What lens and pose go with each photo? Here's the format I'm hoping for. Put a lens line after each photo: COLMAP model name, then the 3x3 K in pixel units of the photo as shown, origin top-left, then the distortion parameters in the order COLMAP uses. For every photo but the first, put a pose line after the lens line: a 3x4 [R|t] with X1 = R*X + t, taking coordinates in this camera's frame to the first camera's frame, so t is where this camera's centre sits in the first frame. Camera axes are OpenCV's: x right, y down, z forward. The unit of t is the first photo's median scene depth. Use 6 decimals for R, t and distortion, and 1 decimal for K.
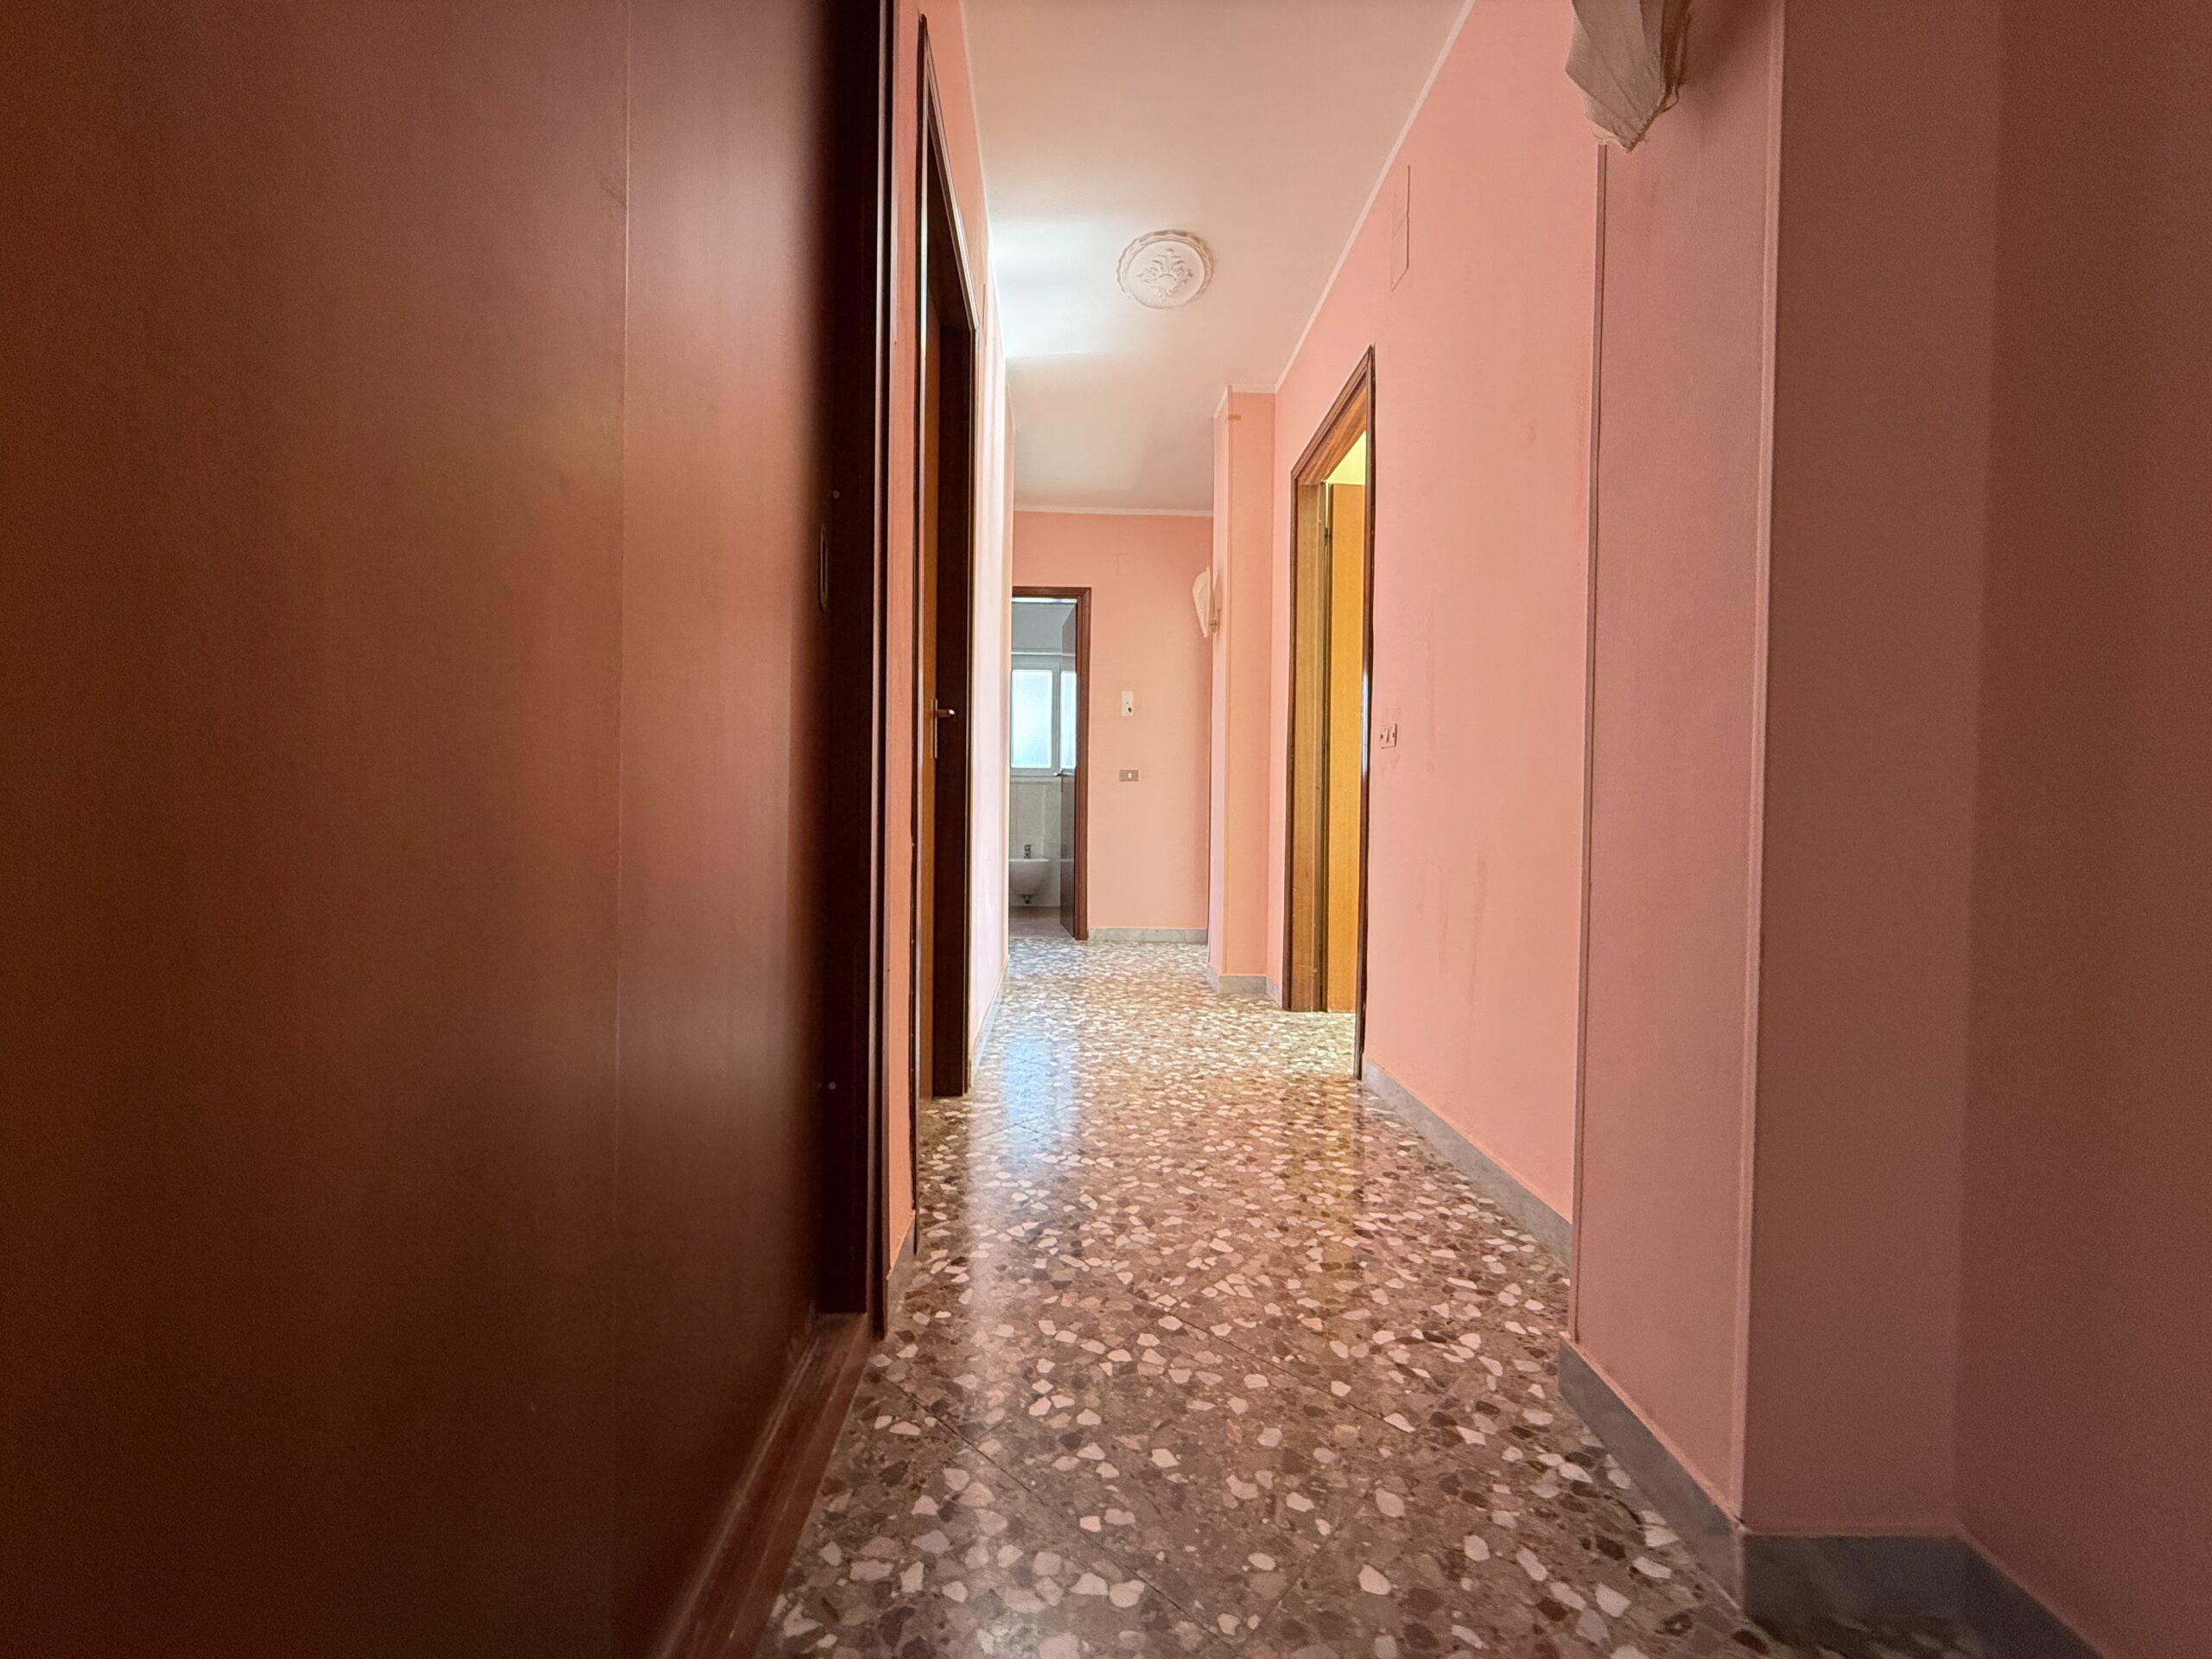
lens RADIAL K [[879.6, 0, 1100.0], [0, 879.6, 827.6], [0, 0, 1]] dist [-0.000334, 0.000412]
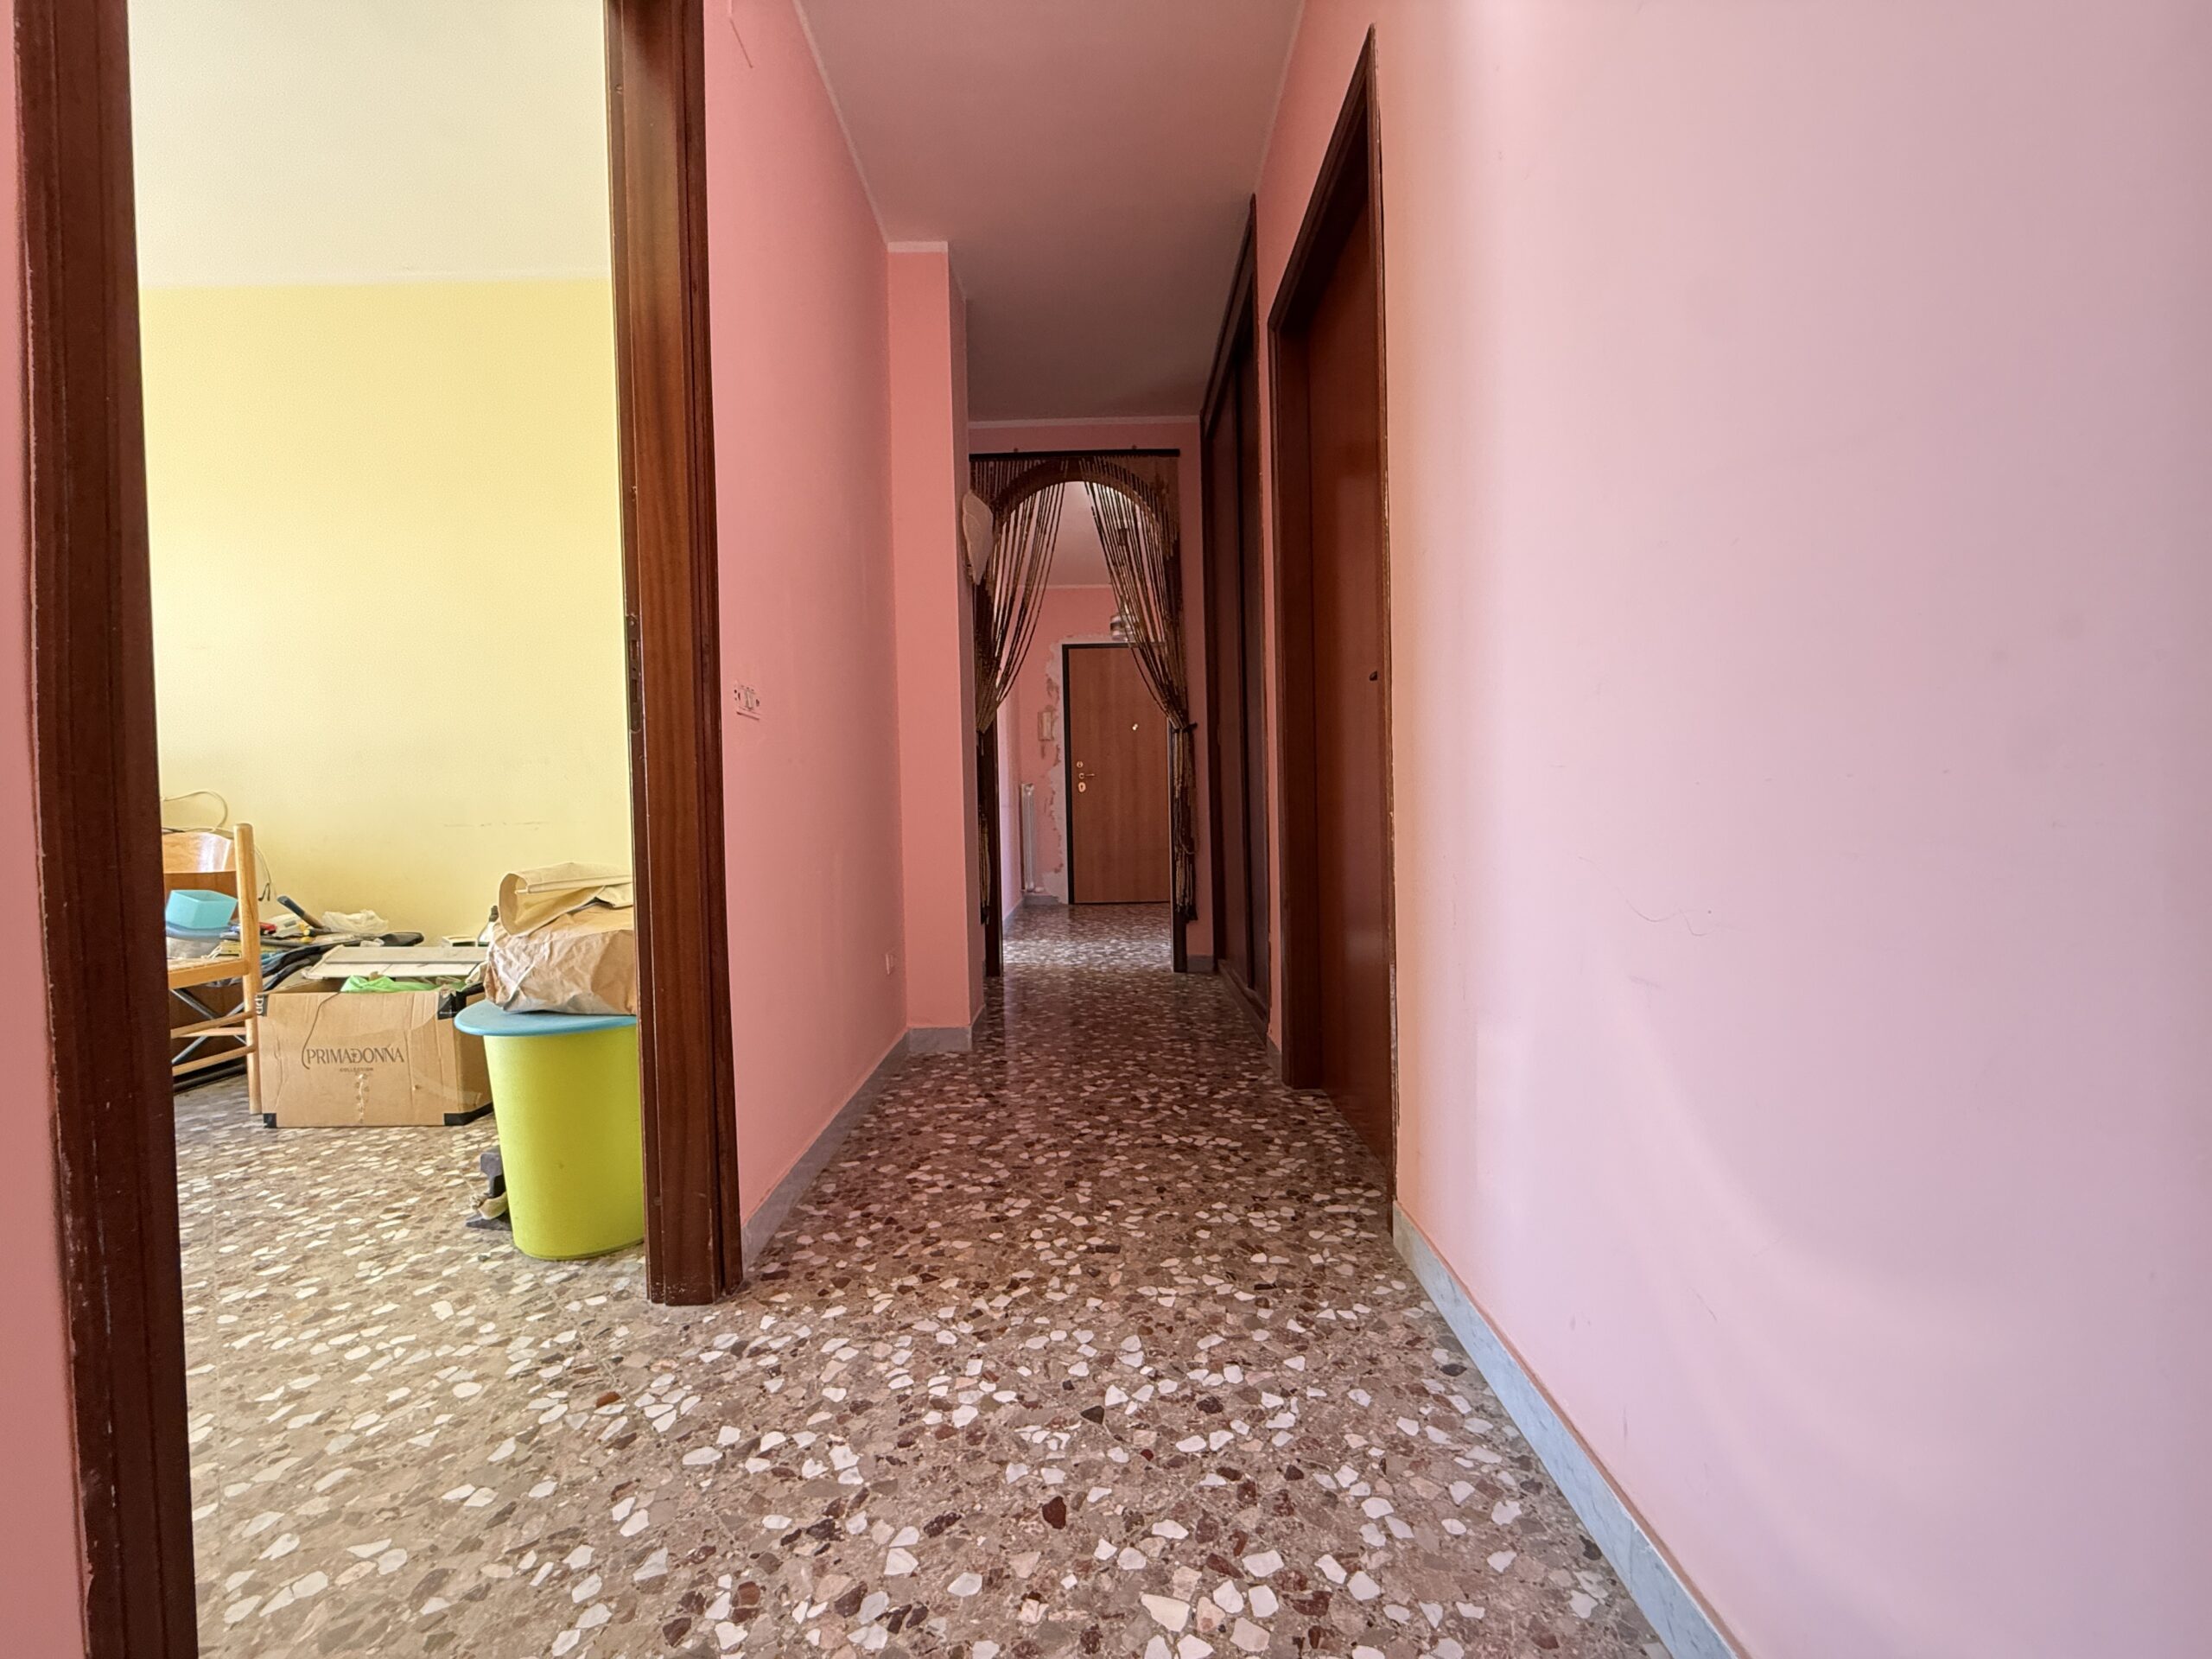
lens RADIAL K [[879.6, 0, 1100.0], [0, 879.6, 827.6], [0, 0, 1]] dist [-0.000334, 0.000412]
pose [[-0.999294, 0.009239, 0.036412, 0.045559], [0.010846, 0.998964, 0.044202, -0.039942], [-0.035966, 0.044566, -0.998359, 1.937219]]
